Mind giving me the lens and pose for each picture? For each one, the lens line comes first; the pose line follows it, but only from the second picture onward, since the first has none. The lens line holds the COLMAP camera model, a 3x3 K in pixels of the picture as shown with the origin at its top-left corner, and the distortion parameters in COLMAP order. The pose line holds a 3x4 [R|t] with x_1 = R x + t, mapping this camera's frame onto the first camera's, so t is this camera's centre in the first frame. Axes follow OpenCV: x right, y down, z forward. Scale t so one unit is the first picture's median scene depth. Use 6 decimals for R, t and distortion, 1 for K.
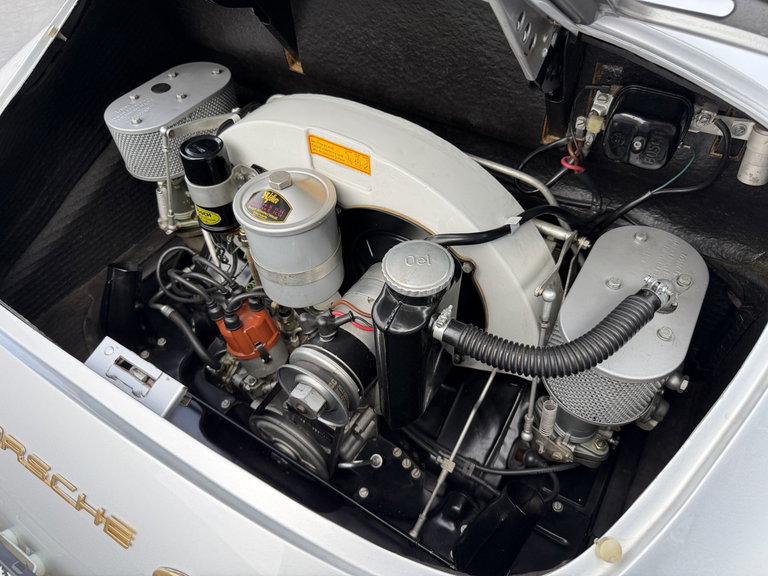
lens RADIAL K [[551.2, 0, 379.1], [0, 551.2, 288.4], [0, 0, 1]] dist [0.055990, -0.080759]
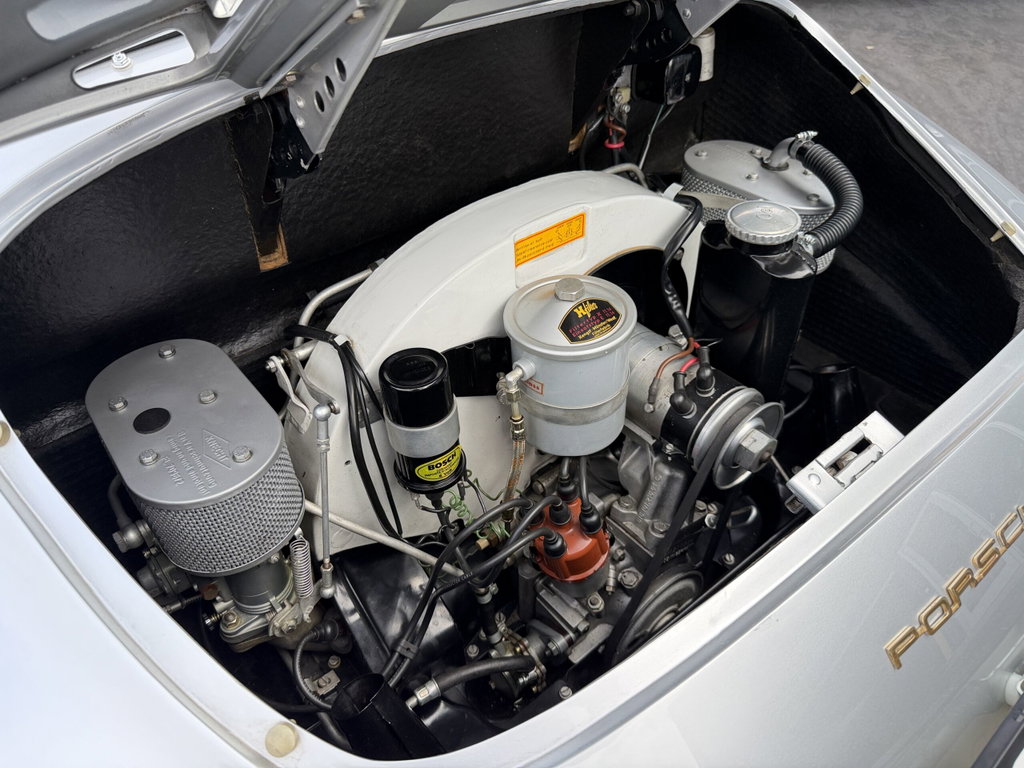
lens RADIAL K [[735.0, 0, 521.9], [0, 735.0, 393.2], [0, 0, 1]] dist [0.055990, -0.080759]
pose [[0.311385, -0.609585, 0.729003, -1.016101], [0.724873, 0.648430, 0.232590, -0.382260], [-0.614491, 0.456009, 0.643783, 0.446855]]
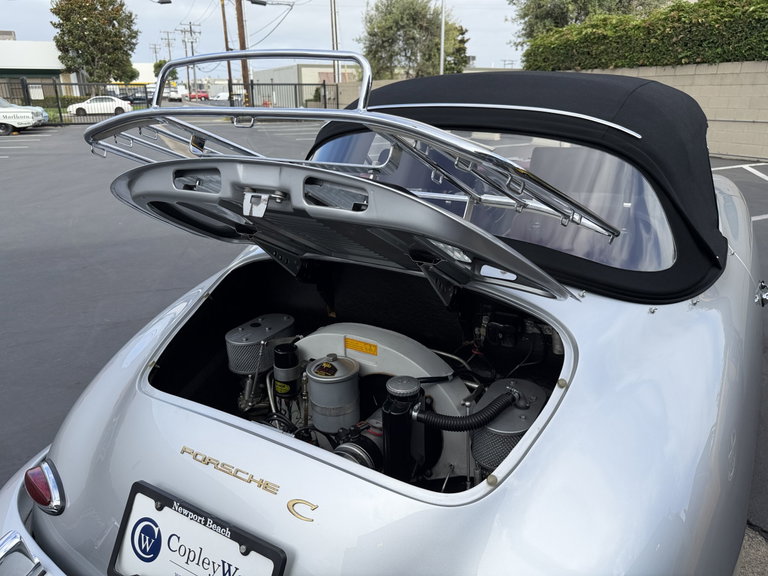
lens RADIAL K [[551.2, 0, 383.3], [0, 551.2, 286.6], [0, 0, 1]] dist [0.055990, -0.080759]
pose [[0.998663, 0.002173, 0.051654, -0.096200], [0.023073, 0.875359, -0.482923, 0.537174], [-0.046266, 0.483469, 0.874138, -0.856476]]
